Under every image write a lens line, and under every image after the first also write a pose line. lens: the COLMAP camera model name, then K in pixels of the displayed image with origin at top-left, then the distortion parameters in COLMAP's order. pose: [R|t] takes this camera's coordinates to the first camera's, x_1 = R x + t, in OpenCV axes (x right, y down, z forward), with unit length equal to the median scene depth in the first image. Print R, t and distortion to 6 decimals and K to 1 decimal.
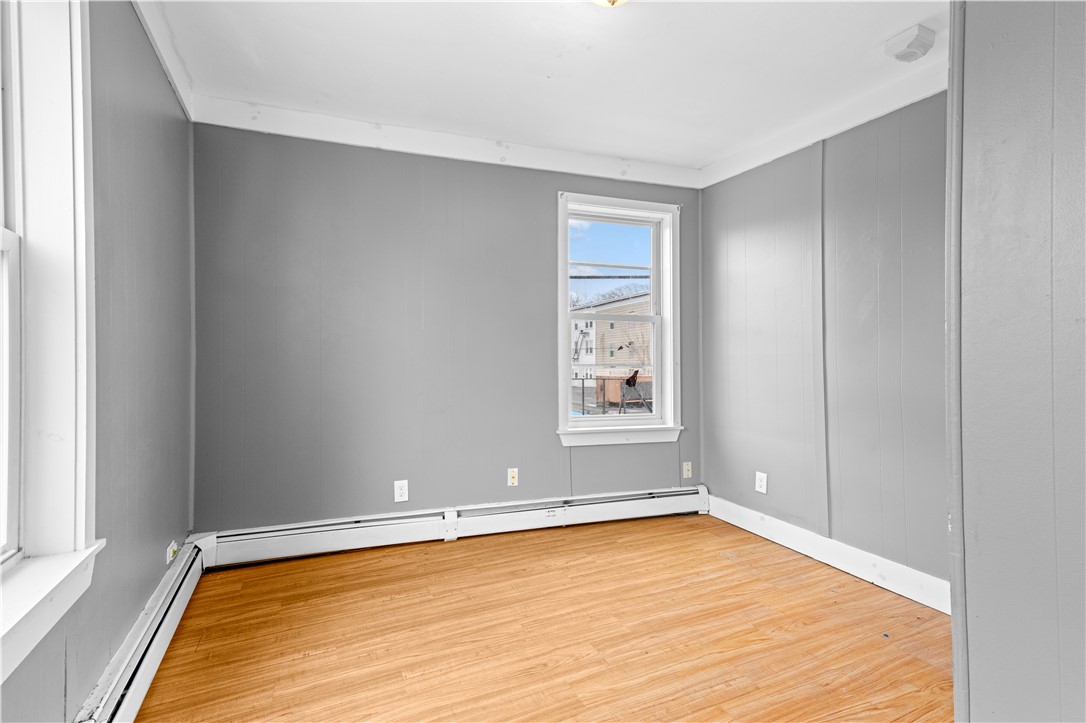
lens RADIAL K [[484.1, 0, 538.8], [0, 484.1, 362.2], [0, 0, 1]] dist [0.048493, -0.006021]
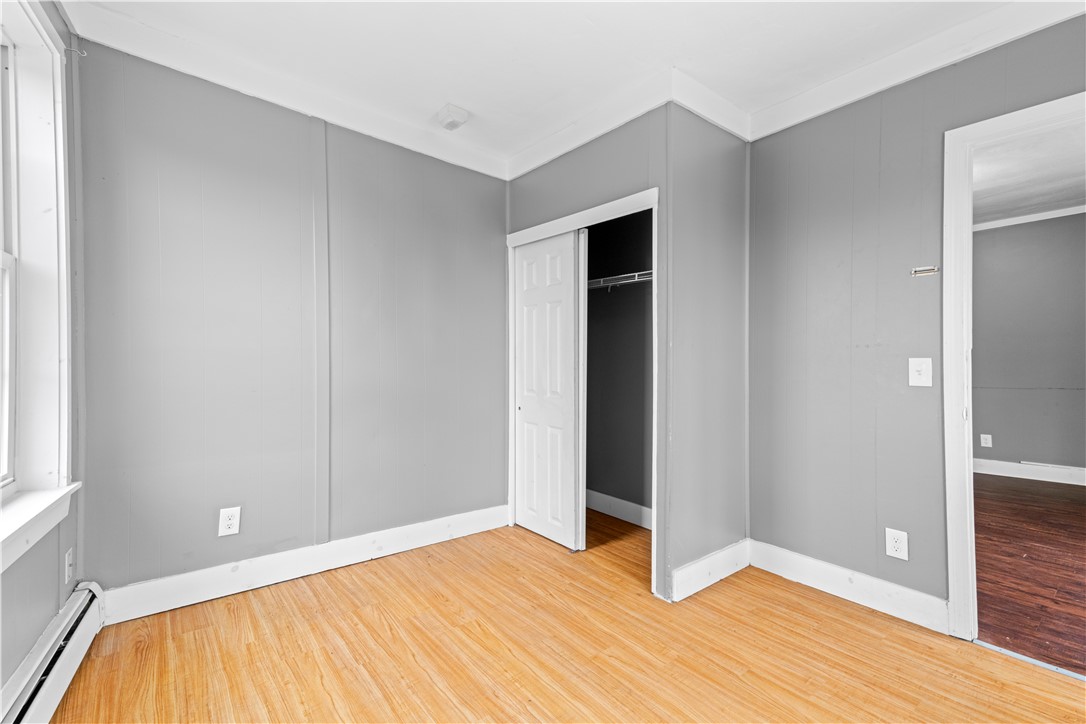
lens RADIAL K [[484.1, 0, 537.1], [0, 484.1, 357.0], [0, 0, 1]] dist [0.048493, -0.006021]
pose [[-0.233156, -0.000544, 0.972439, -0.448402], [-0.005121, 0.999987, -0.000668, -0.003522], [-0.972426, -0.005136, -0.233155, 0.866256]]
